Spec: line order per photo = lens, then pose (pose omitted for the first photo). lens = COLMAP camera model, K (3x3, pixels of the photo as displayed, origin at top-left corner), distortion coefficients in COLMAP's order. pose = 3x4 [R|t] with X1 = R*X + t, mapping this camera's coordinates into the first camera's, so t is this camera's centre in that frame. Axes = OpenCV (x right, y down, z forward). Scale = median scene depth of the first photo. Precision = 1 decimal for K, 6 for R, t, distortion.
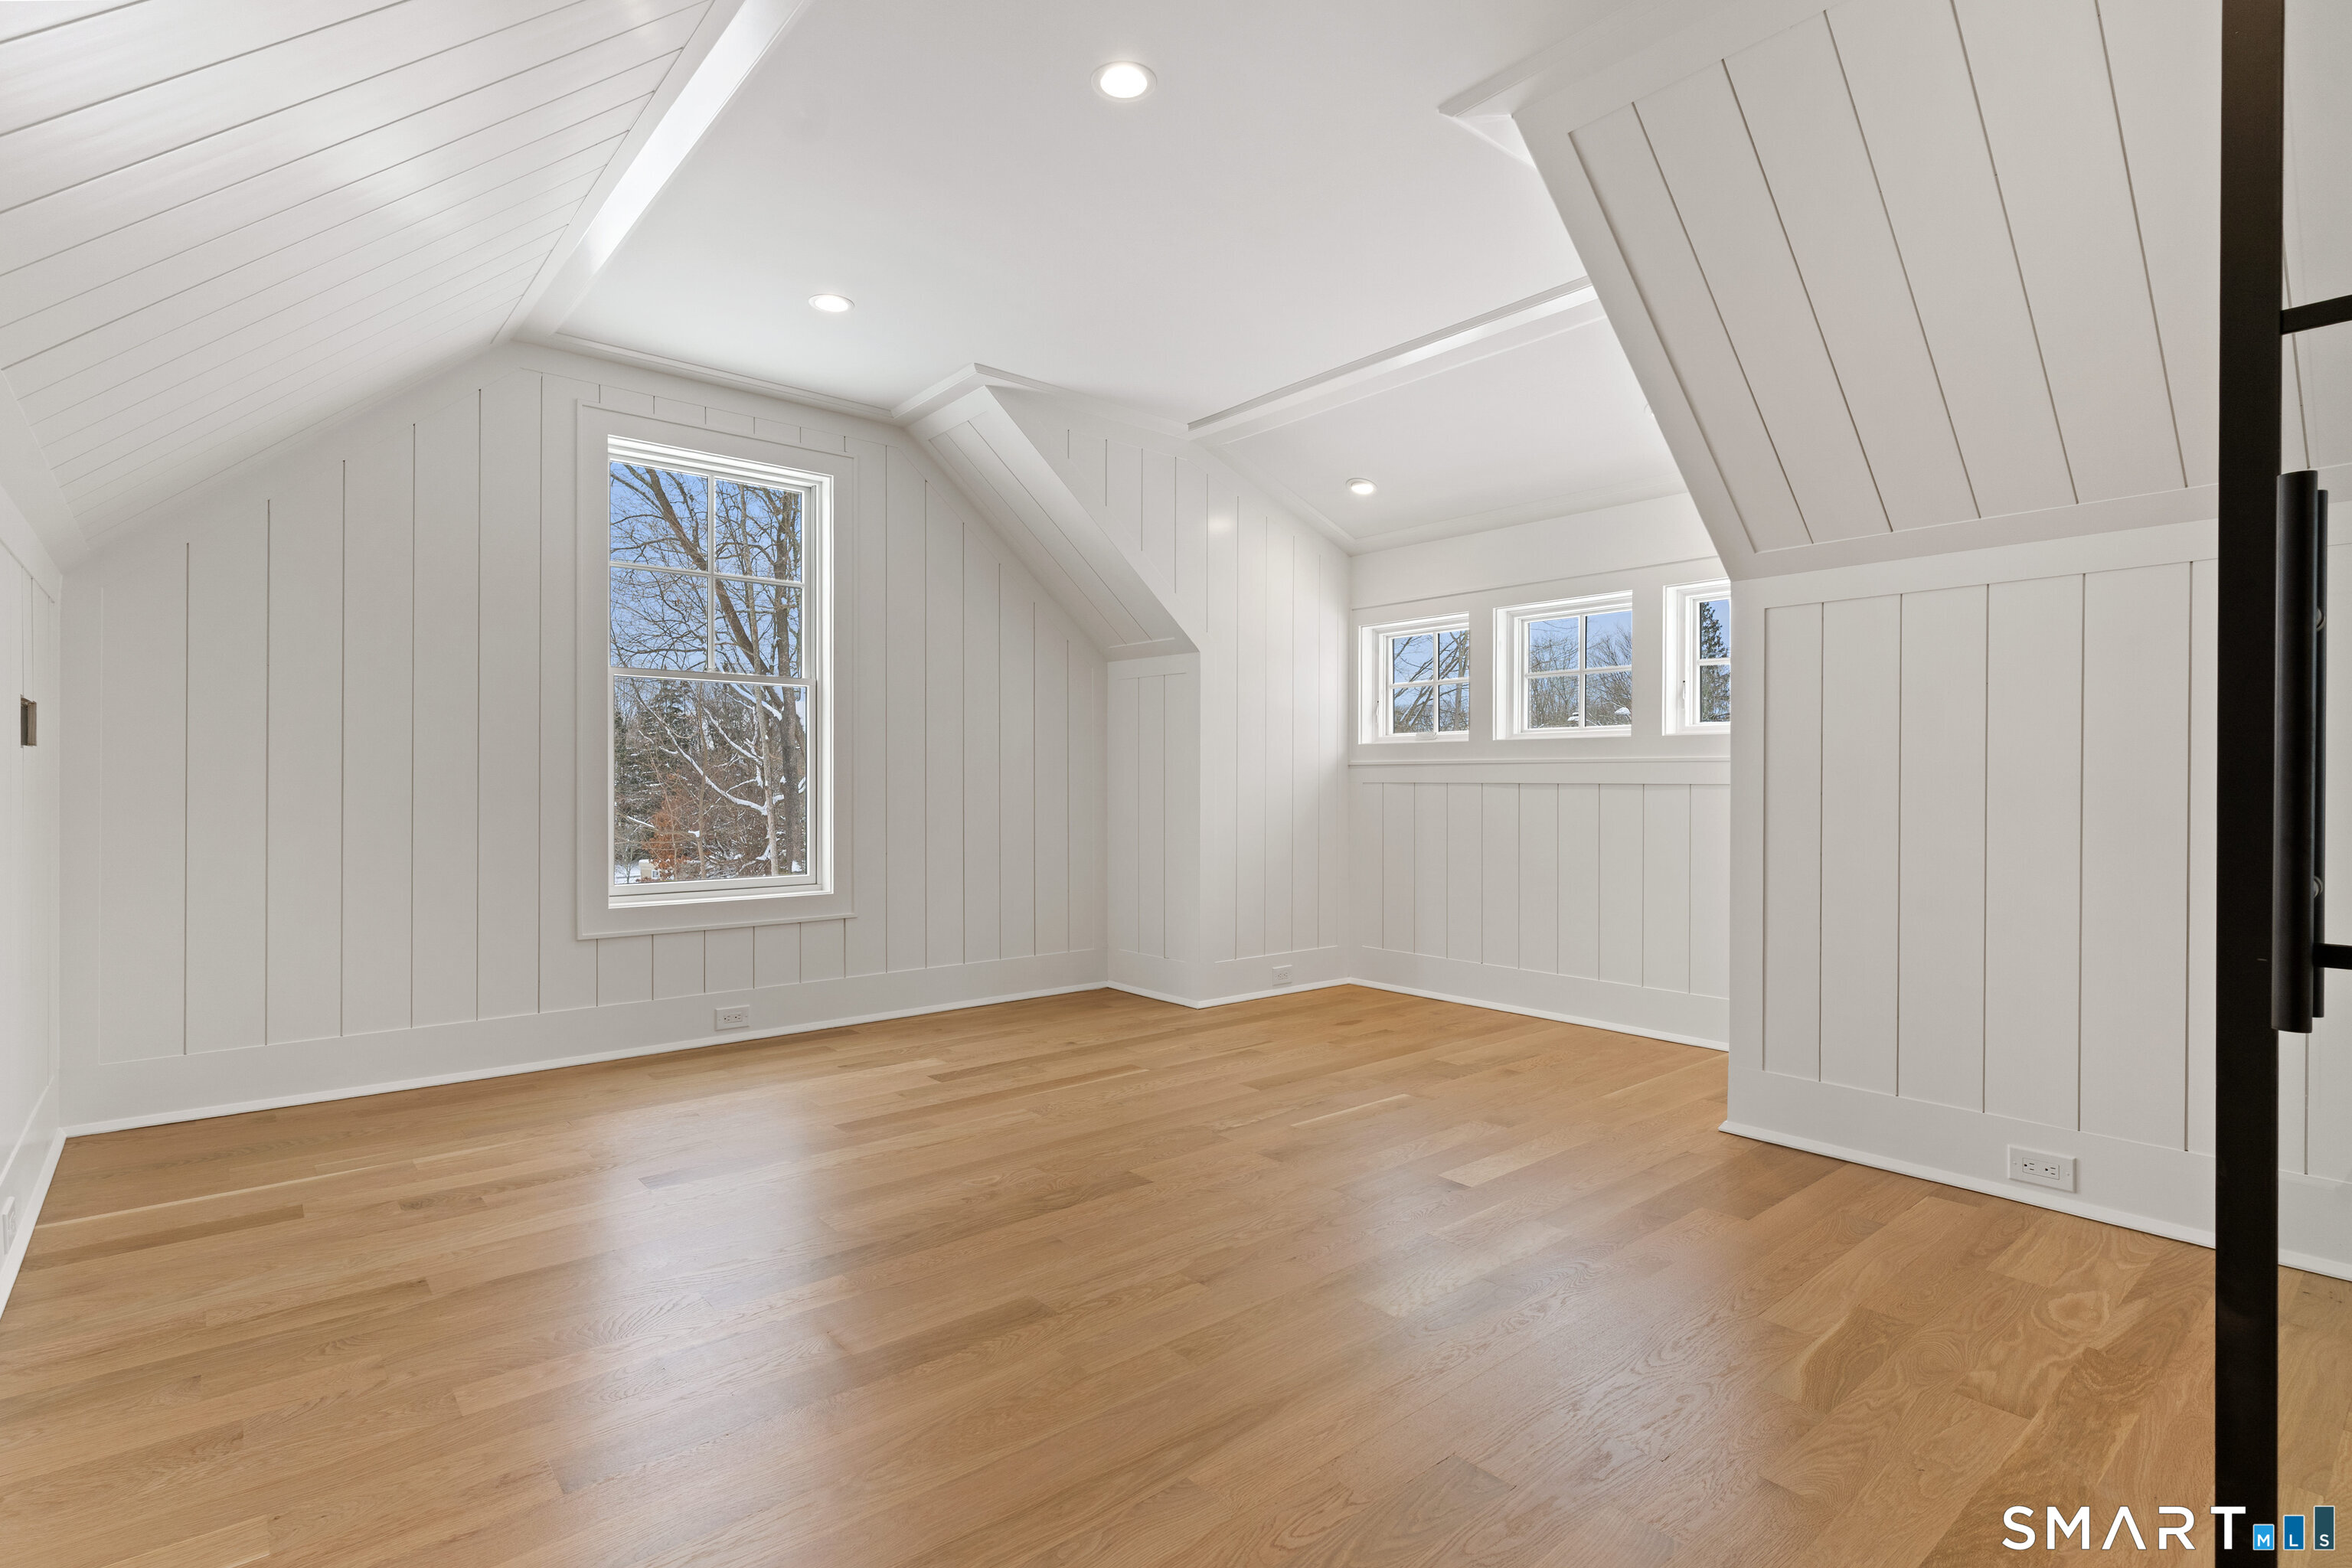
lens RADIAL K [[1139.4, 0, 1177.9], [0, 1139.4, 784.0], [0, 0, 1]] dist [-0.017302, -0.000541]
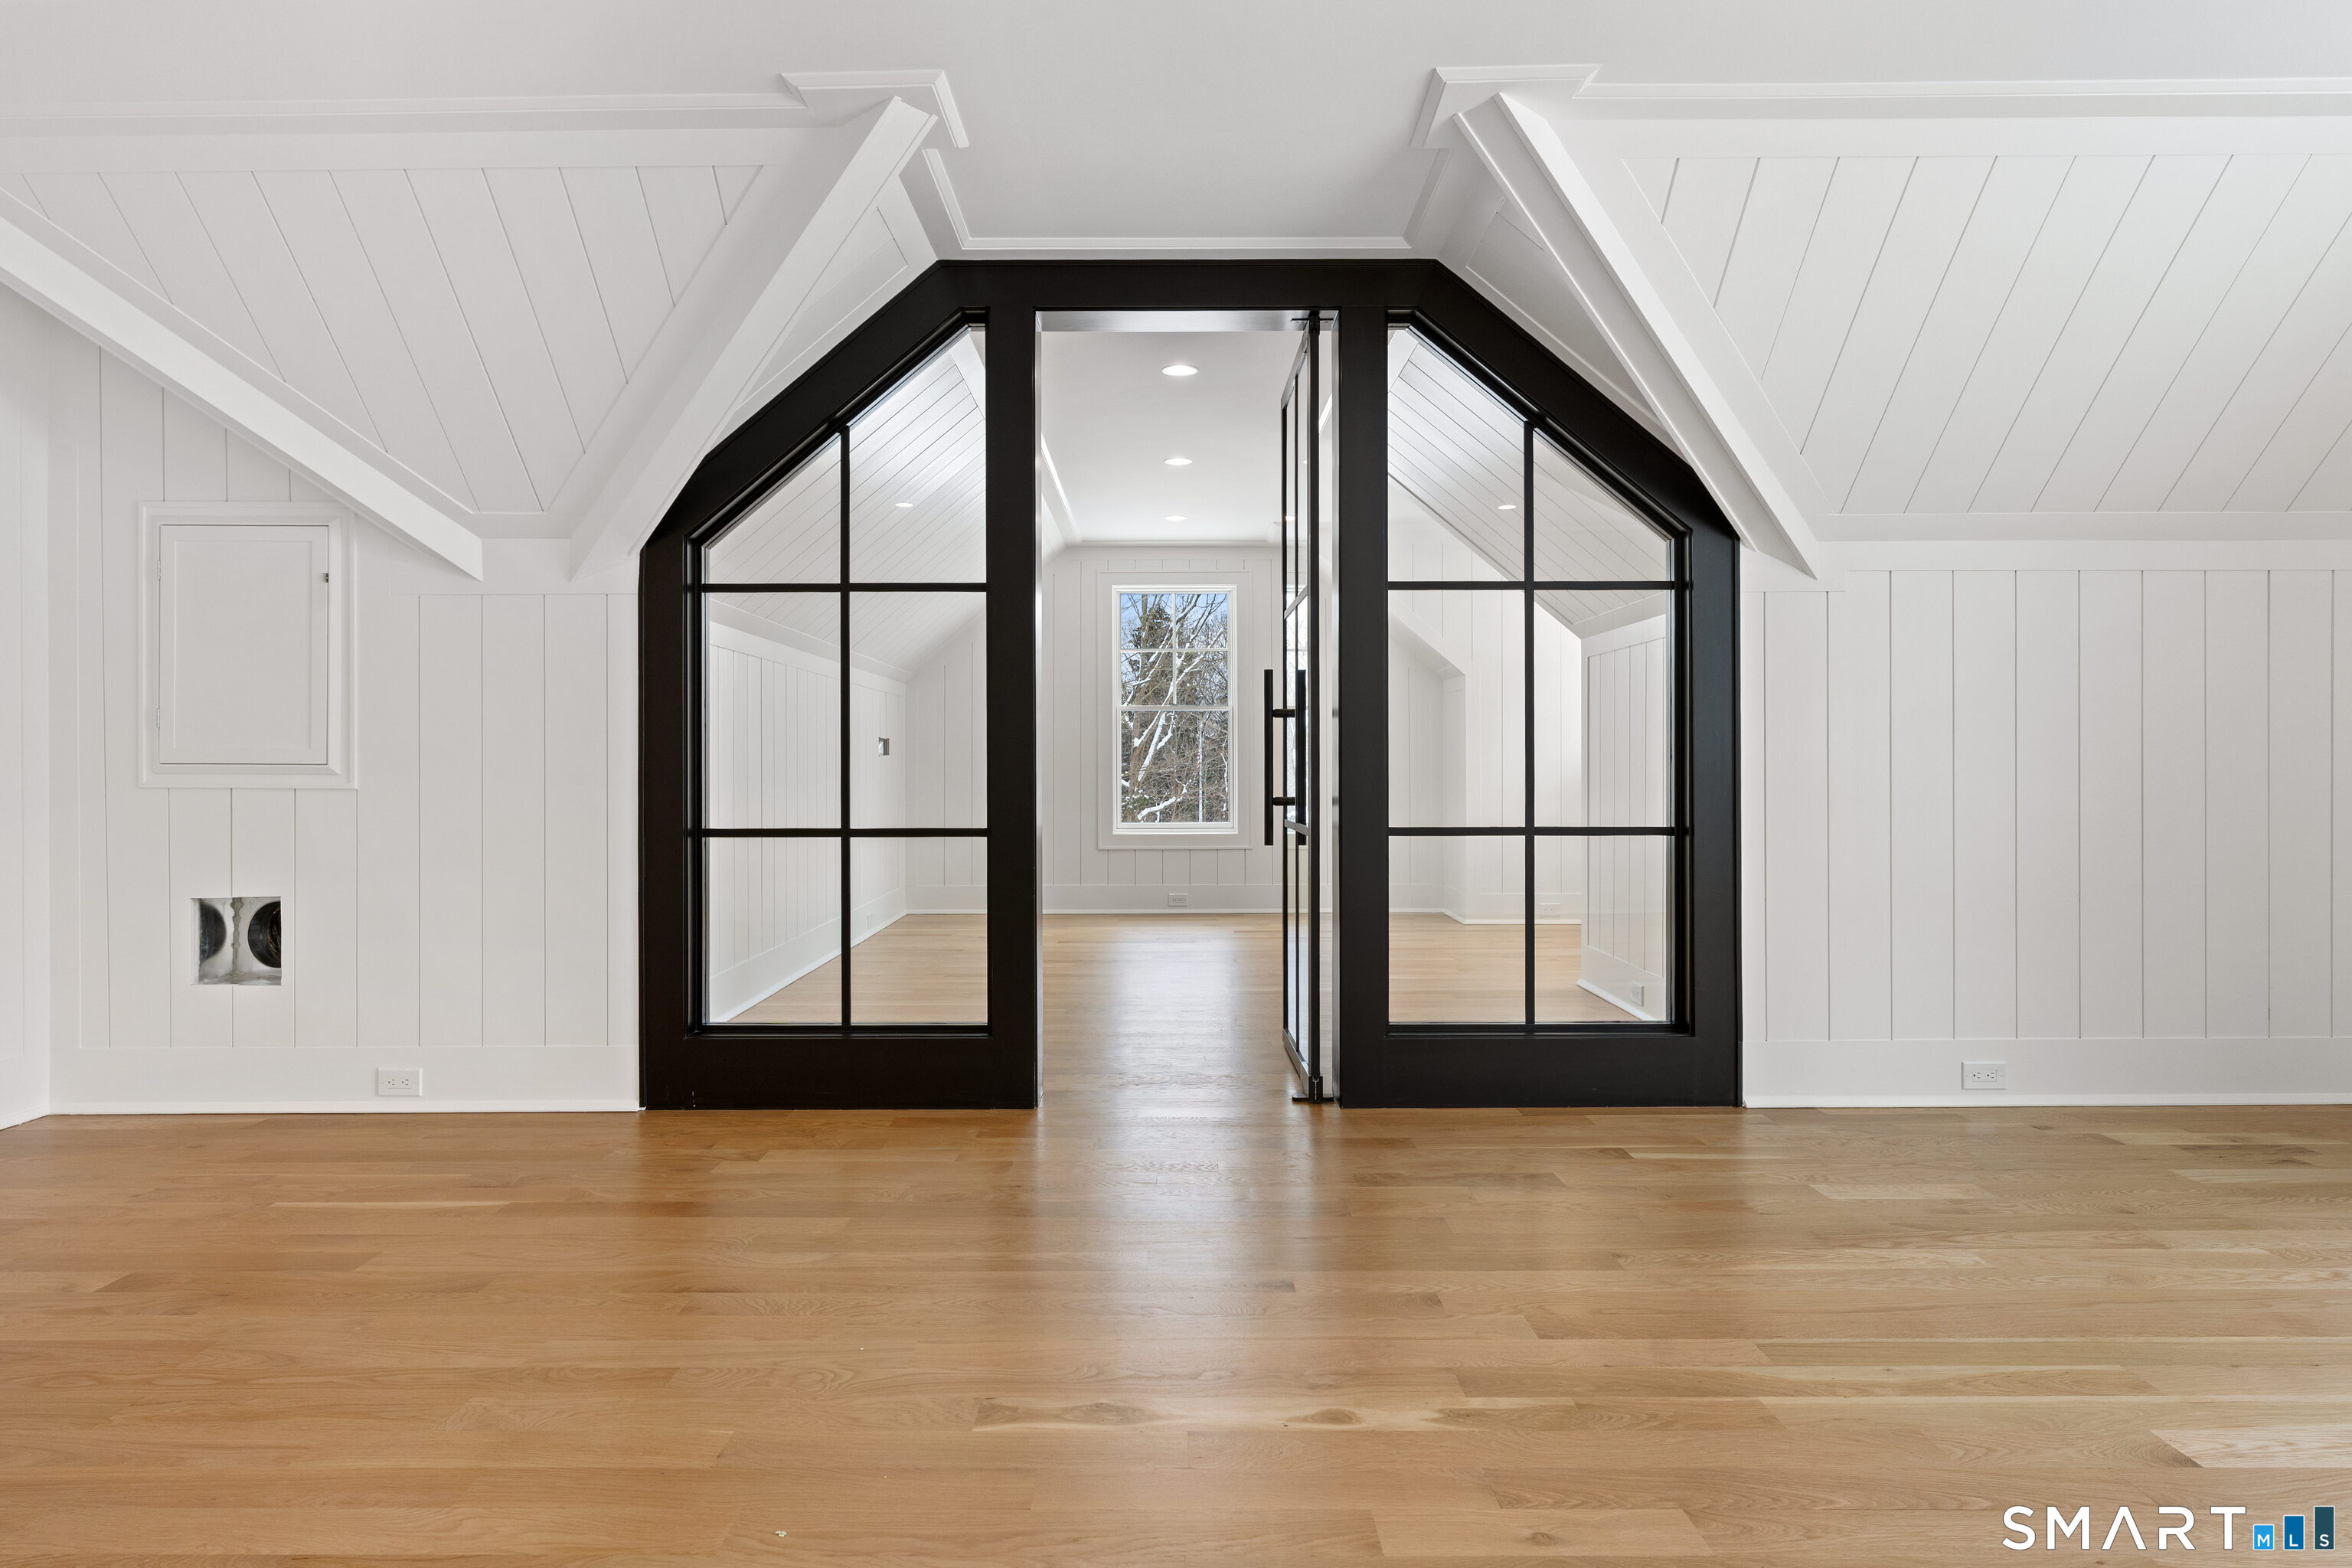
lens RADIAL K [[1381.5, 0, 1170.3], [0, 1381.5, 779.5], [0, 0, 1]] dist [-0.000477, -0.000036]
pose [[0.768998, -0.001824, -0.639248, 1.010015], [0.002350, 0.999997, -0.000027, 0.016720], [0.639247, -0.001482, 0.769000, -0.695053]]
